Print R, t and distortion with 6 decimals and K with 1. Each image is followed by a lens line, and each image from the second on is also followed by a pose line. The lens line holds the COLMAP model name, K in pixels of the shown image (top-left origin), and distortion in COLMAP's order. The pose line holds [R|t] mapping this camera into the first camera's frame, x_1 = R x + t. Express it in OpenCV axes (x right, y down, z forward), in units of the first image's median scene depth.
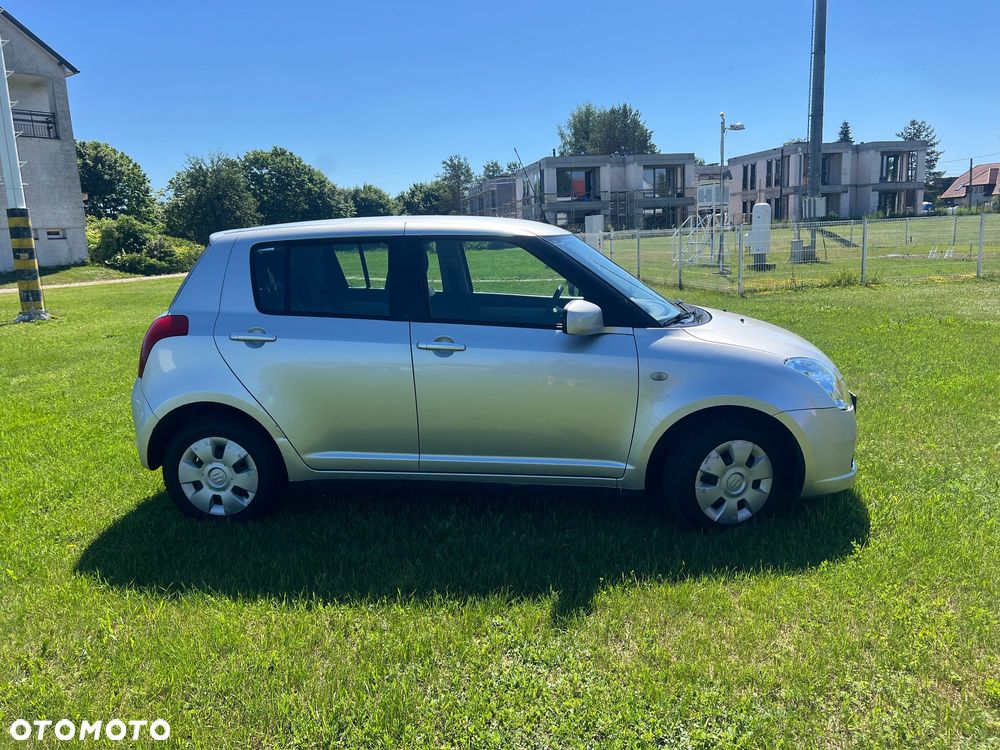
lens RADIAL K [[786.9, 0, 509.5], [0, 786.9, 378.7], [0, 0, 1]] dist [0.023151, -0.006994]
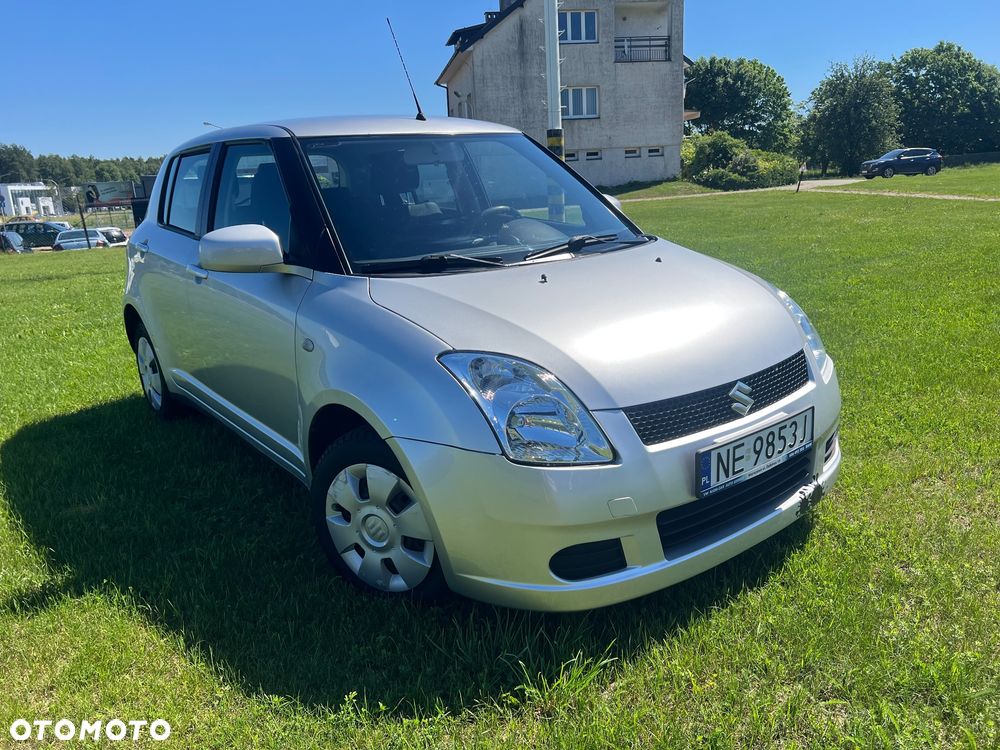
lens RADIAL K [[786.9, 0, 509.5], [0, 786.9, 378.7], [0, 0, 1]] dist [0.023151, -0.006994]
pose [[0.716135, 0.172308, -0.676358, 0.072132], [-0.101783, 0.984470, 0.143034, -0.008268], [0.690500, -0.033590, 0.722552, 0.058599]]
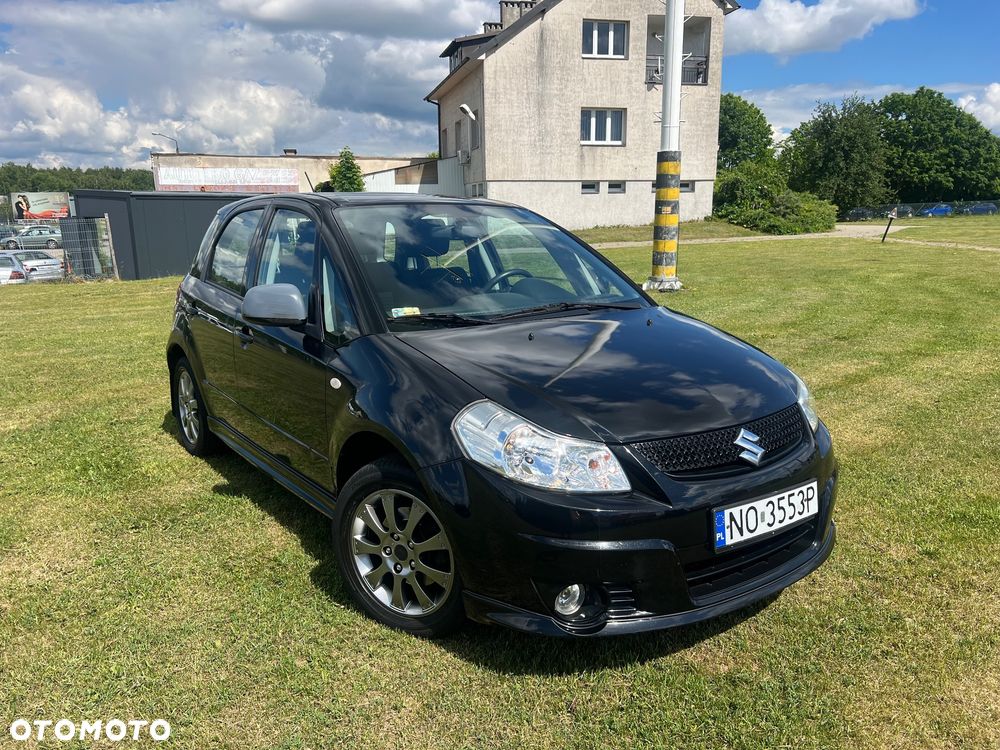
lens RADIAL K [[786.9, 0, 509.5], [0, 786.9, 378.7], [0, 0, 1]] dist [0.023151, -0.006994]
pose [[0.757803, 0.168817, -0.630266, -0.089943], [-0.134720, 0.985618, 0.102017, -0.020837], [0.638424, 0.007601, 0.769648, 0.125935]]
